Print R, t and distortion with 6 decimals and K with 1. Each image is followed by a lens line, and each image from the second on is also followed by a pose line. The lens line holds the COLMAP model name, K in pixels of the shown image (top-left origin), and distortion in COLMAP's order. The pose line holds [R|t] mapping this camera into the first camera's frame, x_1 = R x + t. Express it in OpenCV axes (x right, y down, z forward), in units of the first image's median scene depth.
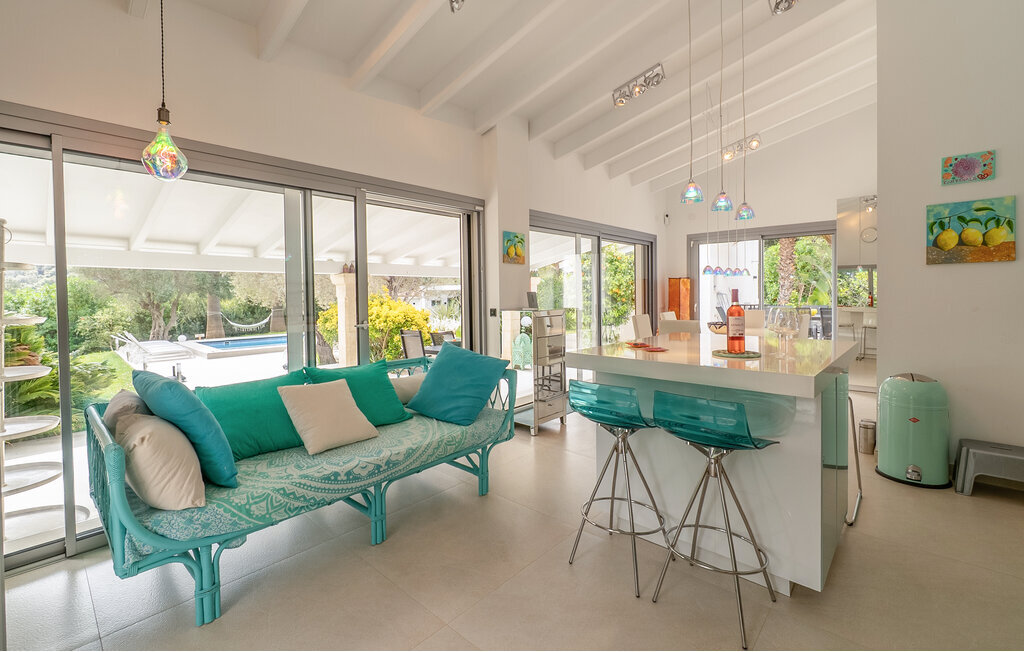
lens RADIAL K [[445.5, 0, 517.0], [0, 445.5, 300.9], [0, 0, 1]] dist [-0.005028, 0.000611]
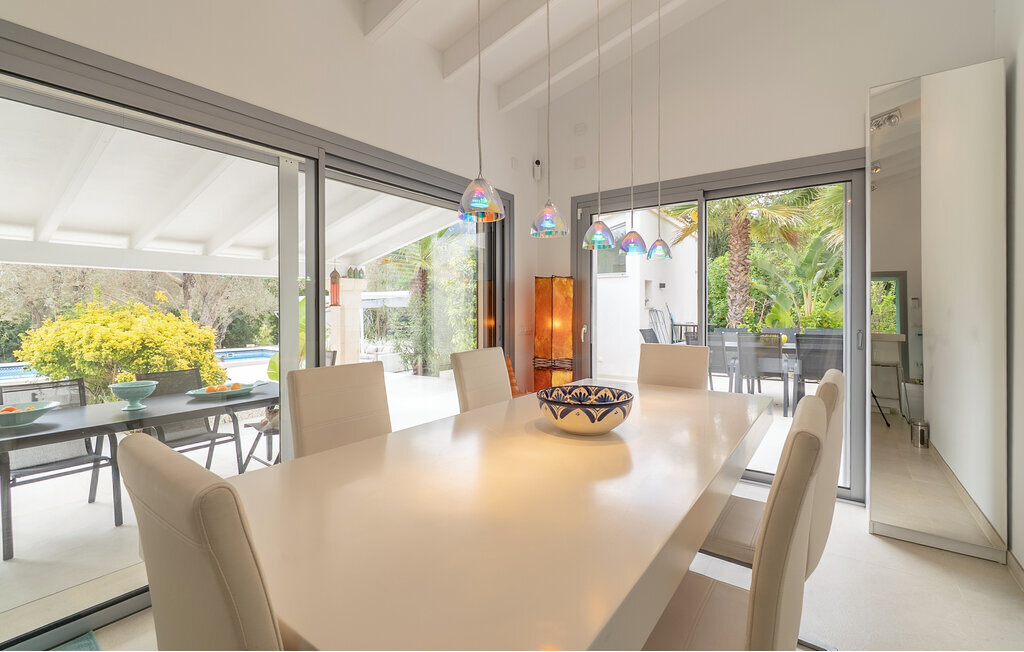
lens RADIAL K [[445.5, 0, 517.5], [0, 445.5, 311.4], [0, 0, 1]] dist [-0.005028, 0.000611]
pose [[0.995086, 0.012591, 0.098207, 0.269035], [-0.011404, 0.999855, -0.012639, -0.003746], [-0.098351, 0.011457, 0.995086, 0.480479]]
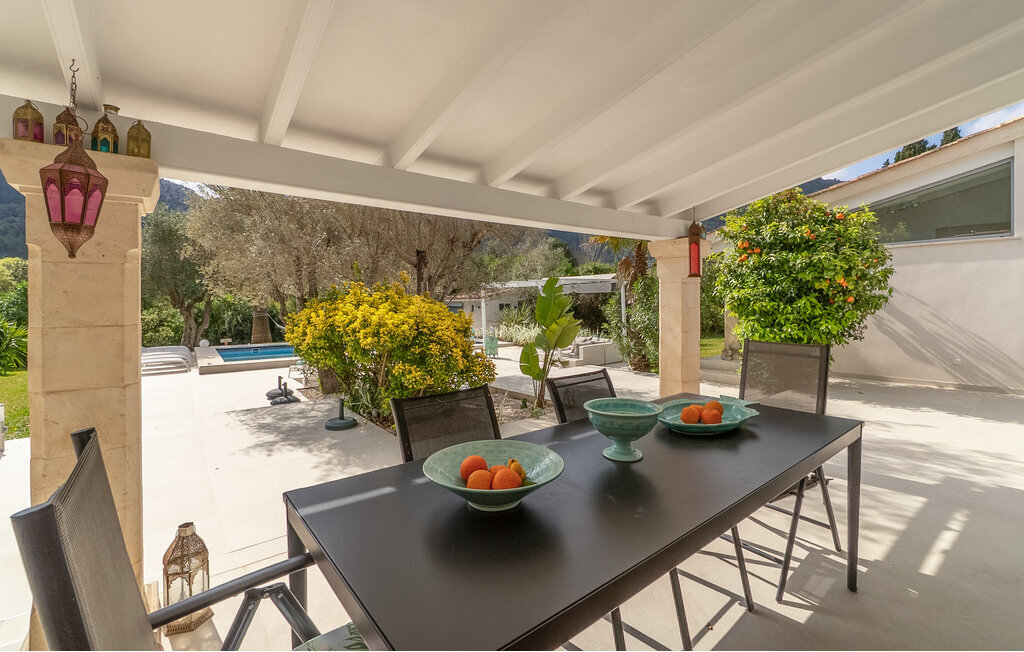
lens RADIAL K [[445.5, 0, 510.8], [0, 445.5, 303.8], [0, 0, 1]] dist [-0.005028, 0.000611]
pose [[0.983714, 0.011263, -0.179389, -0.080920], [-0.012590, 0.999901, -0.006258, 0.018014], [0.179300, 0.008414, 0.983758, 0.724983]]
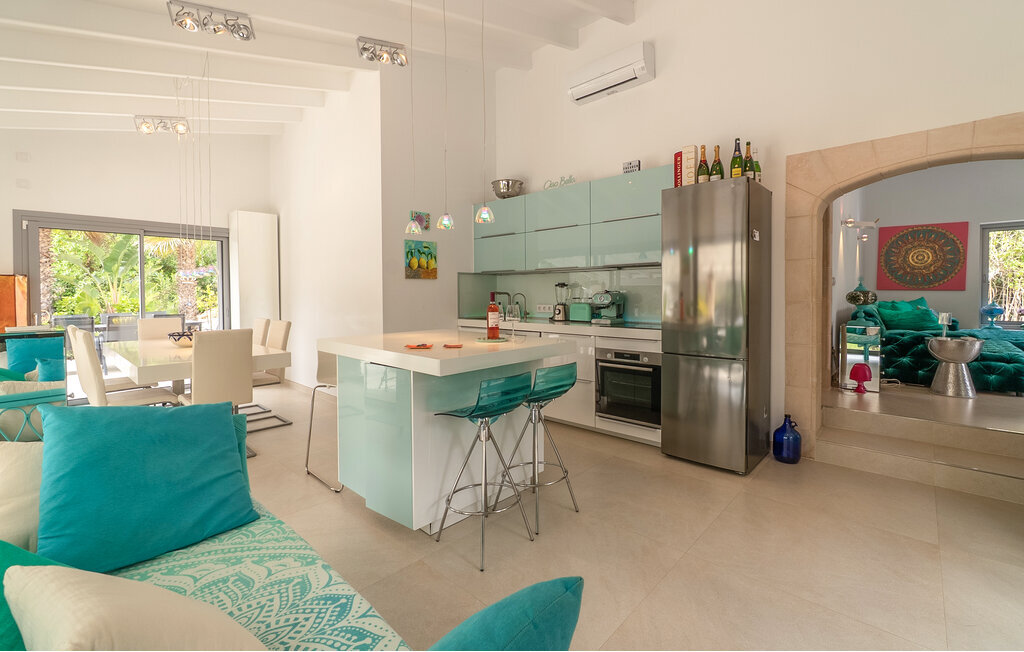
lens RADIAL K [[465.0, 0, 494.1], [0, 465.0, 304.9], [0, 0, 1]] dist [-0.002570, -0.000173]
pose [[0.068197, -0.005385, 0.997657, -0.259445], [0.015355, 0.999873, 0.004347, 0.002149], [-0.997554, 0.015022, 0.068271, 0.243910]]
